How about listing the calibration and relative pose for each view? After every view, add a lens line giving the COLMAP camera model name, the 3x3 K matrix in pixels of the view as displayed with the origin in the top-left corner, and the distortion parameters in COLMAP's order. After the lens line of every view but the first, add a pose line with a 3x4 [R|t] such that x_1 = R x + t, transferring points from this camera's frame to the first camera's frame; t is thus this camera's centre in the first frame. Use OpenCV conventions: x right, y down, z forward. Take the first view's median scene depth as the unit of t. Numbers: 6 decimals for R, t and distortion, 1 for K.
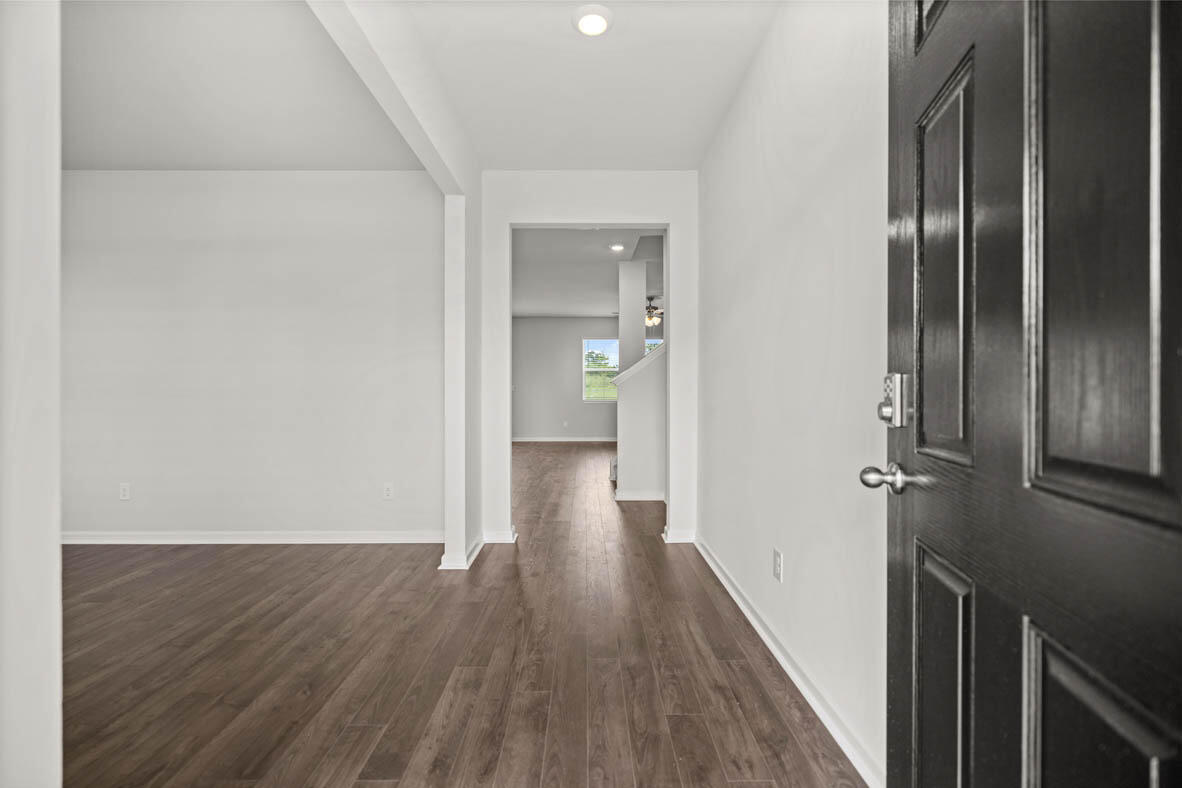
lens RADIAL K [[494.1, 0, 592.0], [0, 494.1, 391.3], [0, 0, 1]] dist [-0.003820, -0.000924]
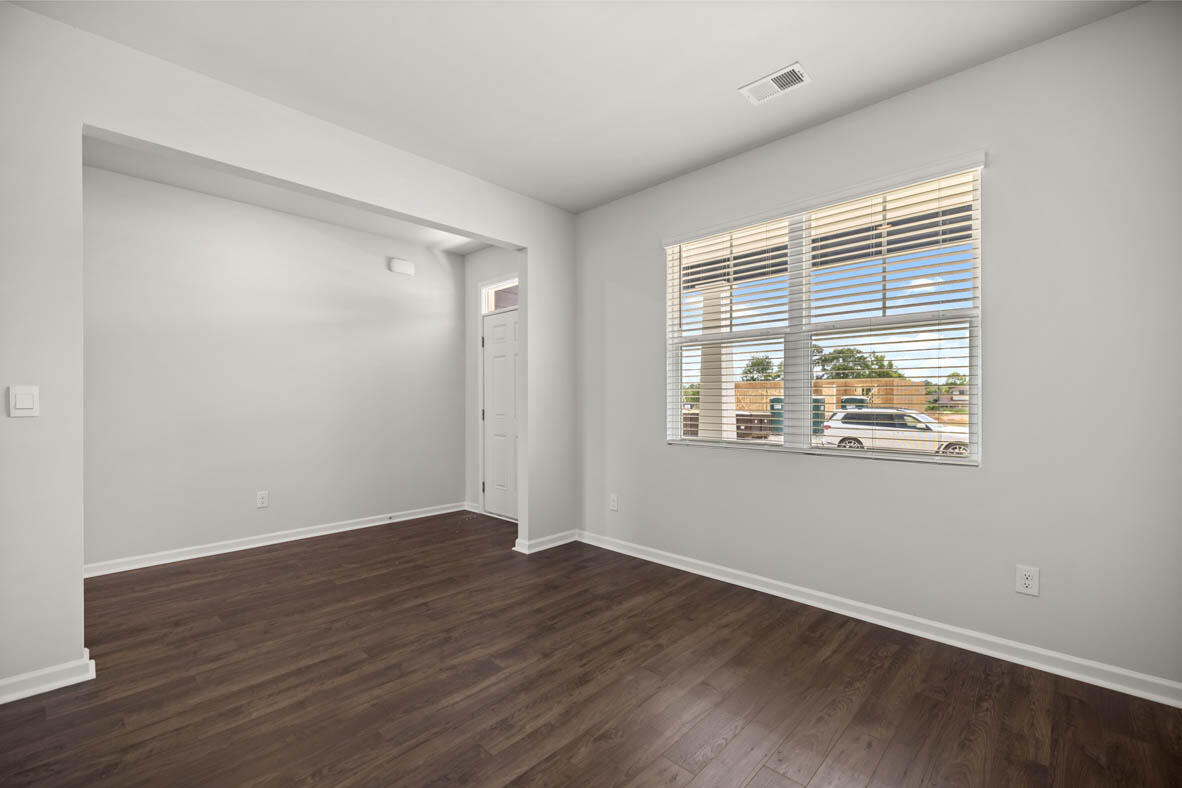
lens RADIAL K [[494.1, 0, 592.2], [0, 494.1, 394.6], [0, 0, 1]] dist [-0.003820, -0.000924]
pose [[-0.705945, -0.000120, 0.708266, -1.899684], [0.002874, 0.999991, 0.003034, -0.048505], [-0.708260, 0.004177, -0.705939, 1.475826]]
